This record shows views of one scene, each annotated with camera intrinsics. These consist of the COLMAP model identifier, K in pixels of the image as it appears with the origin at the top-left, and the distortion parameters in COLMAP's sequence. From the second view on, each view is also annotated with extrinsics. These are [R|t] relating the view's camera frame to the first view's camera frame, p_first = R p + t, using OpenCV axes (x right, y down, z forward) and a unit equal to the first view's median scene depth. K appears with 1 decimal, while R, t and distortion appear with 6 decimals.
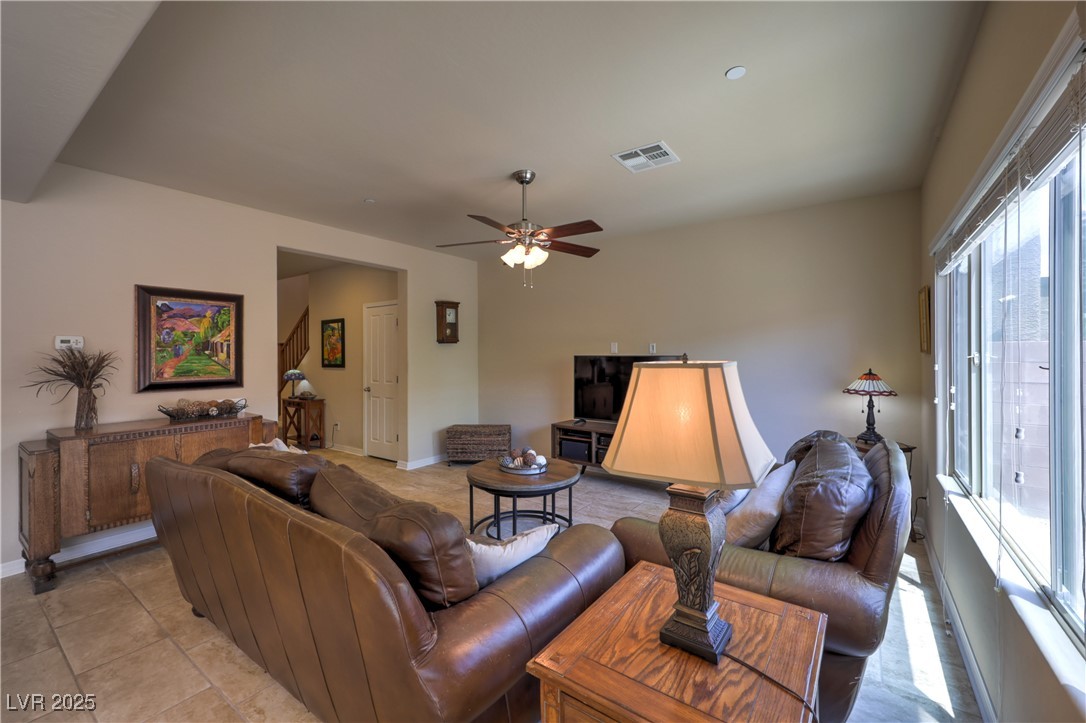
lens RADIAL K [[442.2, 0, 549.7], [0, 442.2, 353.5], [0, 0, 1]] dist [0.000631, 0.000052]
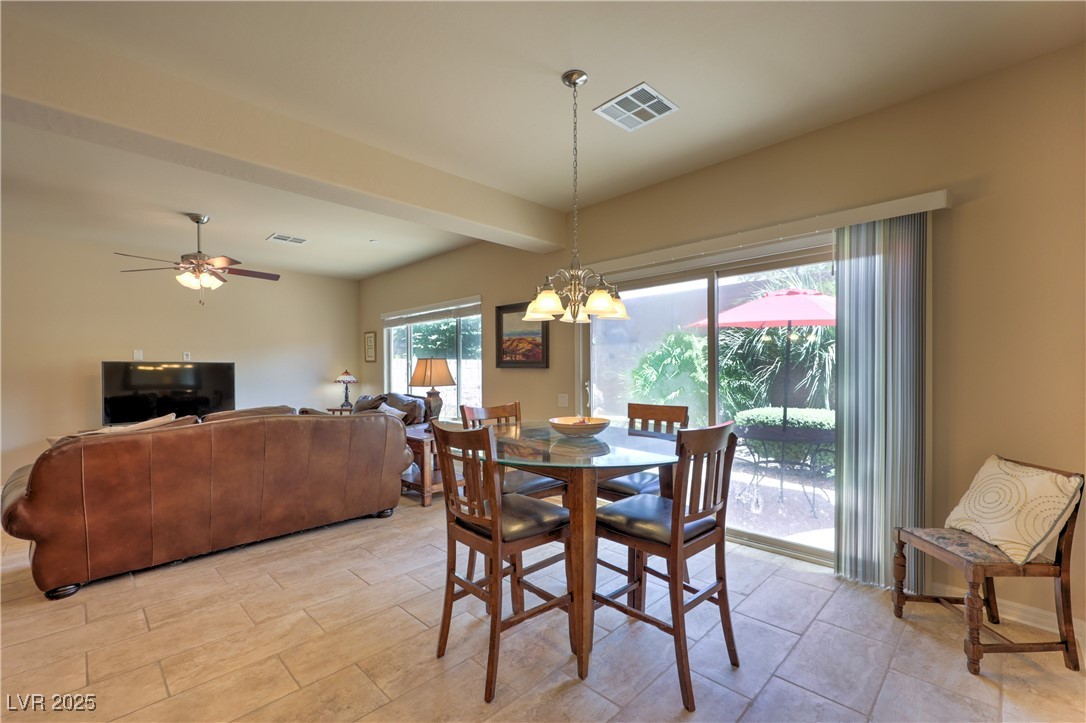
lens RADIAL K [[462.9, 0, 547.5], [0, 462.9, 380.5], [0, 0, 1]] dist [0.000702, 0.000044]
pose [[0.160024, -0.021545, 0.986878, -1.148064], [0.003724, 0.999768, 0.021223, 0.043090], [-0.987106, 0.000279, 0.160067, -0.201722]]
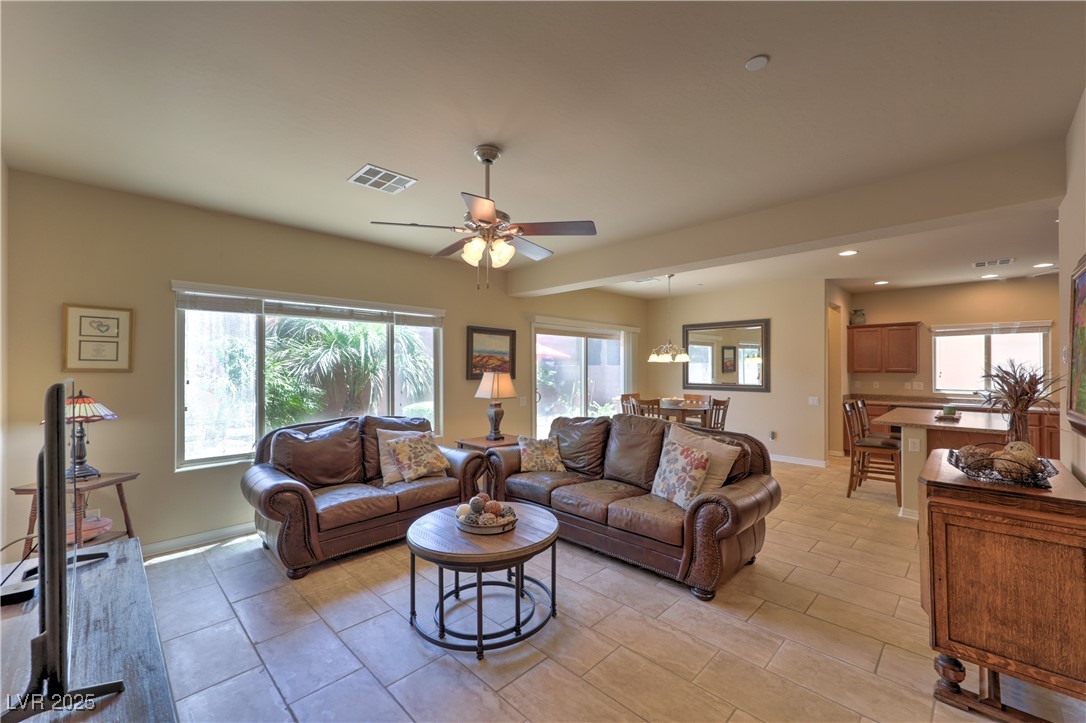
lens RADIAL K [[436.6, 0, 545.9], [0, 436.6, 368.9], [0, 0, 1]] dist [0.010850, 0.000074]
pose [[-0.987656, 0.004789, 0.156564, -0.256220], [0.004485, 0.999987, -0.002294, -0.000077], [-0.156573, -0.001563, -0.987665, 1.691344]]
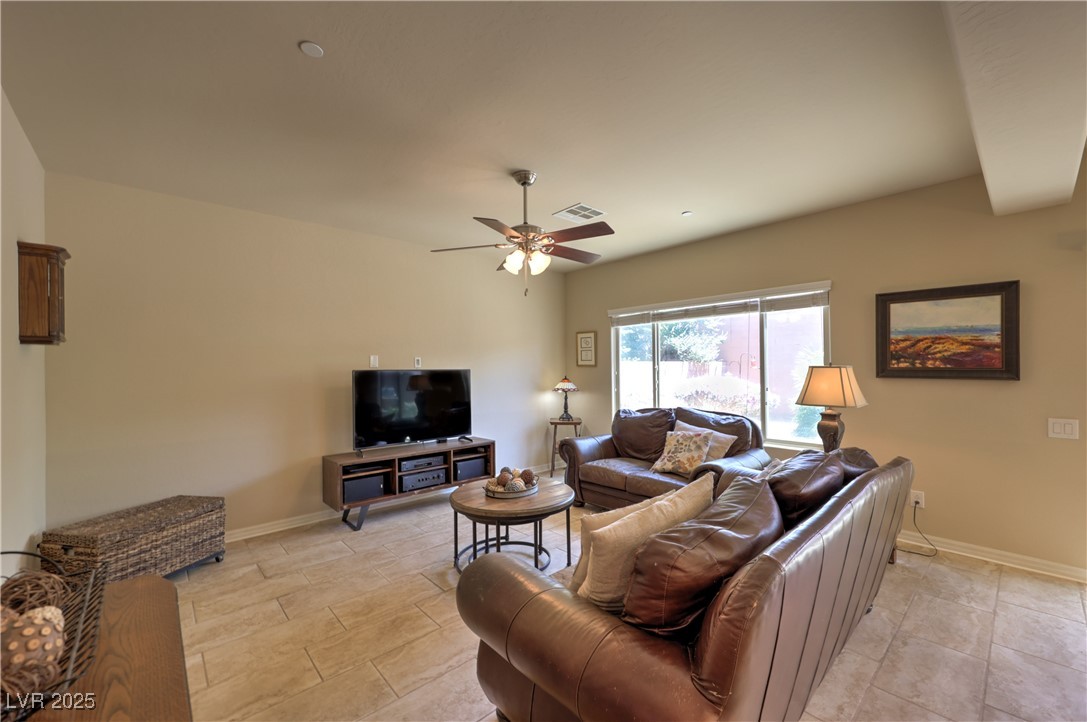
lens RADIAL K [[437.0, 0, 546.4], [0, 437.0, 368.4], [0, 0, 1]] dist [0.010850, 0.000074]
pose [[0.214896, 0.000716, 0.976637, -0.896134], [0.006064, 0.999979, -0.002067, 0.009646], [-0.976618, 0.006367, 0.214887, 0.717399]]
